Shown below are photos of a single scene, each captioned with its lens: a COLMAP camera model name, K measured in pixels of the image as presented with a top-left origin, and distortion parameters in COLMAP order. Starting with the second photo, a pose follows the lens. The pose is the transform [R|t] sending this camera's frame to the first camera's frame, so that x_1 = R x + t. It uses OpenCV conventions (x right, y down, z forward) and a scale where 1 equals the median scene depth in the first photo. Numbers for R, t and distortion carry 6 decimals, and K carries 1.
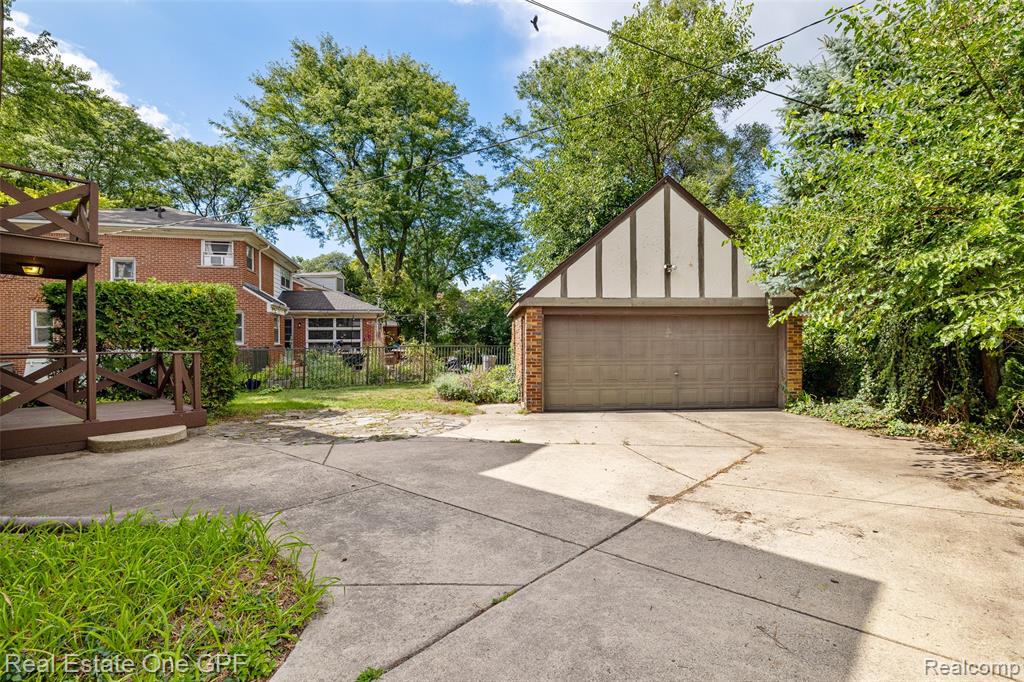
lens RADIAL K [[481.7, 0, 511.4], [0, 481.7, 340.0], [0, 0, 1]] dist [-0.003456, -0.000449]
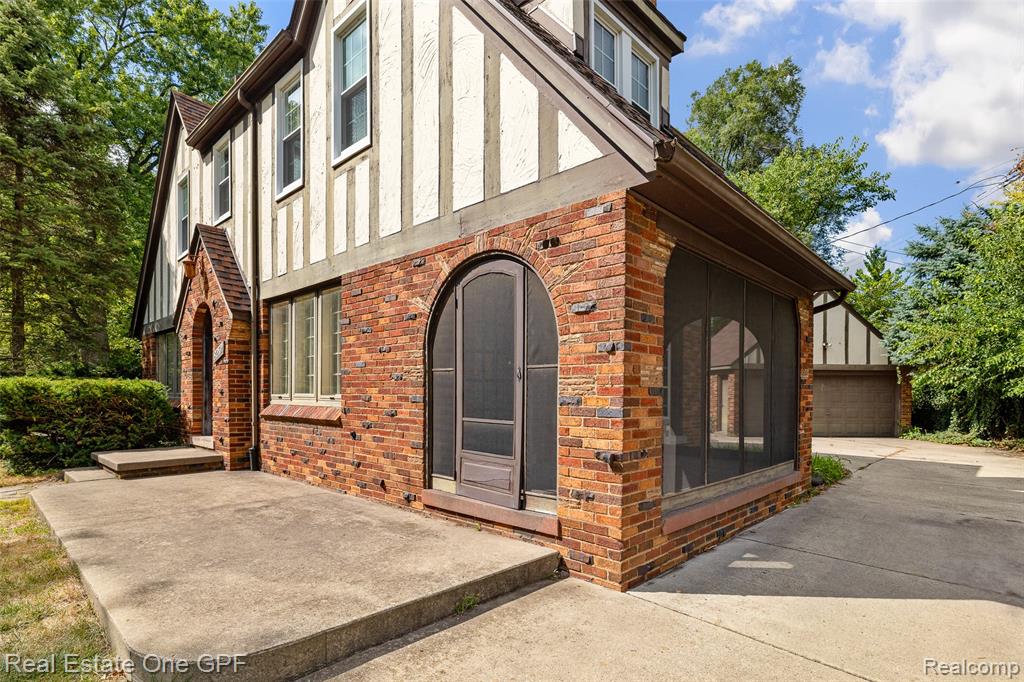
lens RADIAL K [[517.3, 0, 527.8], [0, 517.3, 392.5], [0, 0, 1]] dist [0.004979, 0.001181]
pose [[0.999811, 0.013757, -0.013727, -0.605164], [-0.013707, 0.999899, 0.003715, 0.010144], [0.013777, -0.003526, 0.999899, -0.680858]]
